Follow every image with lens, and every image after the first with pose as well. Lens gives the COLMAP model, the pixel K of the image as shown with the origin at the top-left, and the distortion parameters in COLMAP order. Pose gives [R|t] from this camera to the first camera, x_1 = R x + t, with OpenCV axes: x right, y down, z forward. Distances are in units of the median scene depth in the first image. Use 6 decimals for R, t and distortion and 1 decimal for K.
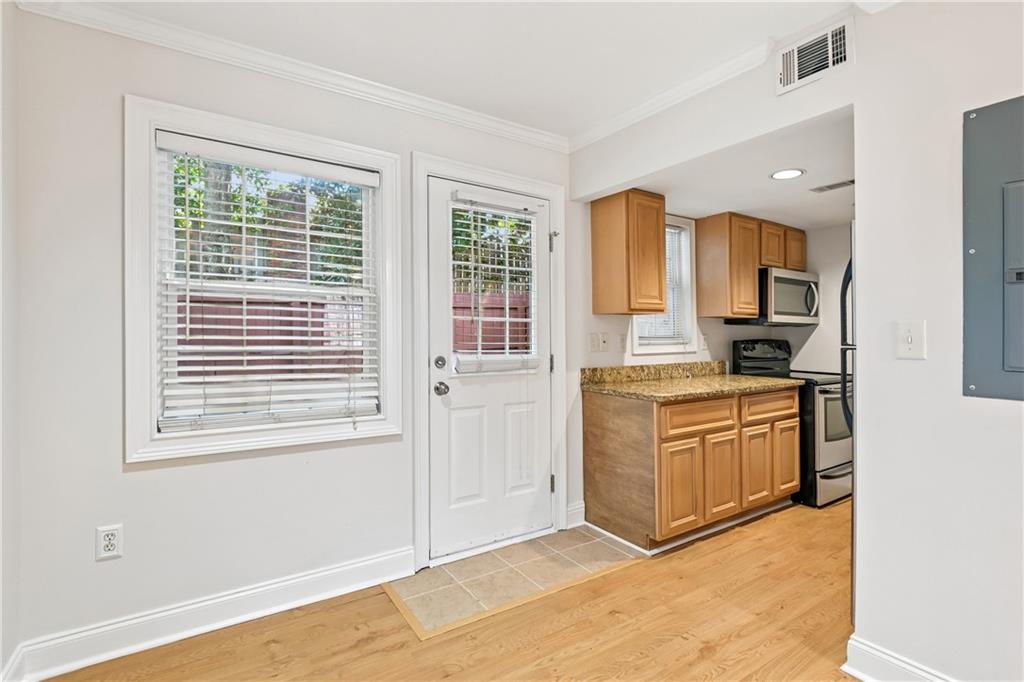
lens RADIAL K [[476.5, 0, 516.2], [0, 476.5, 333.5], [0, 0, 1]] dist [-0.010519, -0.003088]
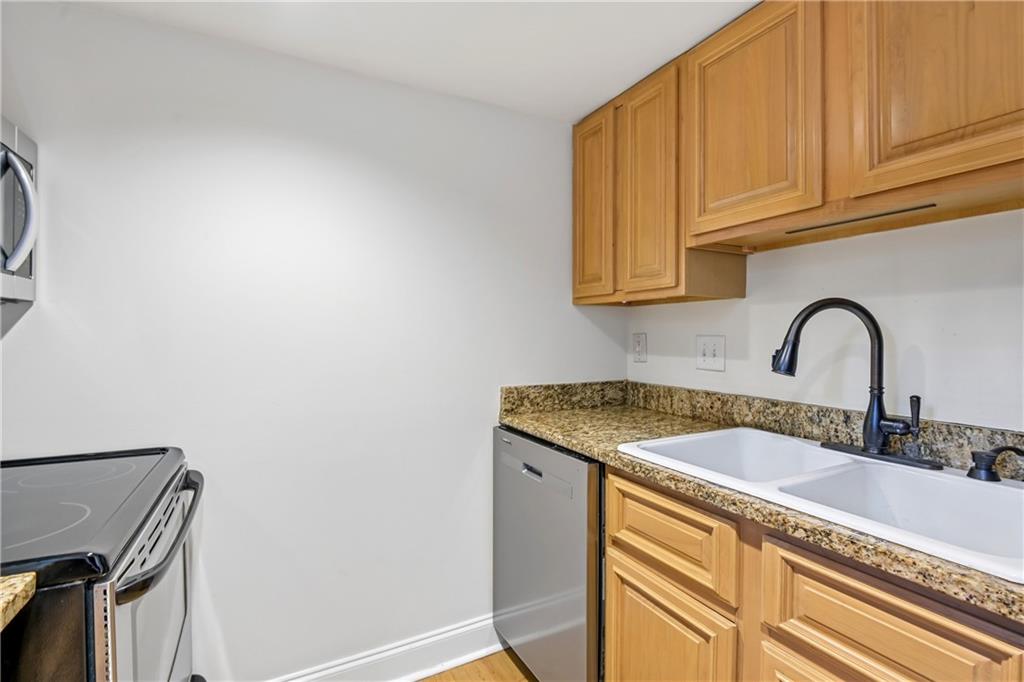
lens RADIAL K [[476.5, 0, 540.4], [0, 476.5, 324.3], [0, 0, 1]] dist [-0.010519, -0.003088]
pose [[0.068888, 0.009271, 0.997581, 0.390407], [-0.002867, 0.999955, -0.009095, -0.004547], [-0.997620, -0.002234, 0.068911, 0.708614]]
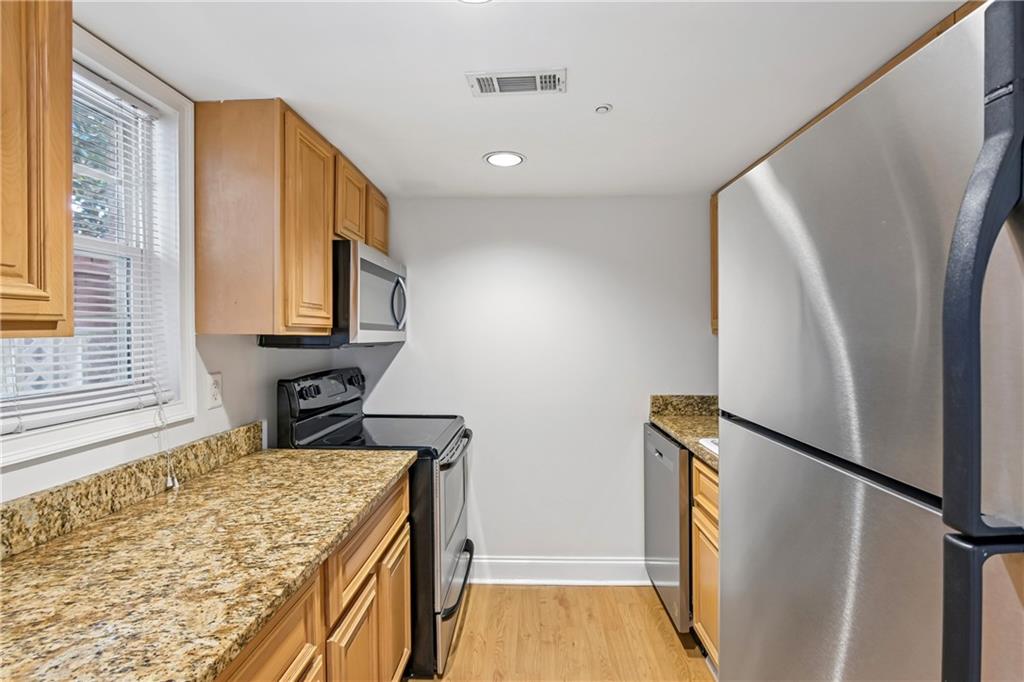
lens RADIAL K [[476.5, 0, 523.3], [0, 476.5, 325.5], [0, 0, 1]] dist [-0.010519, -0.003088]
pose [[0.564662, 0.009913, 0.825263, 0.202039], [0.000233, 0.999926, -0.012170, -0.037145], [-0.825322, 0.007064, 0.564618, 0.535593]]
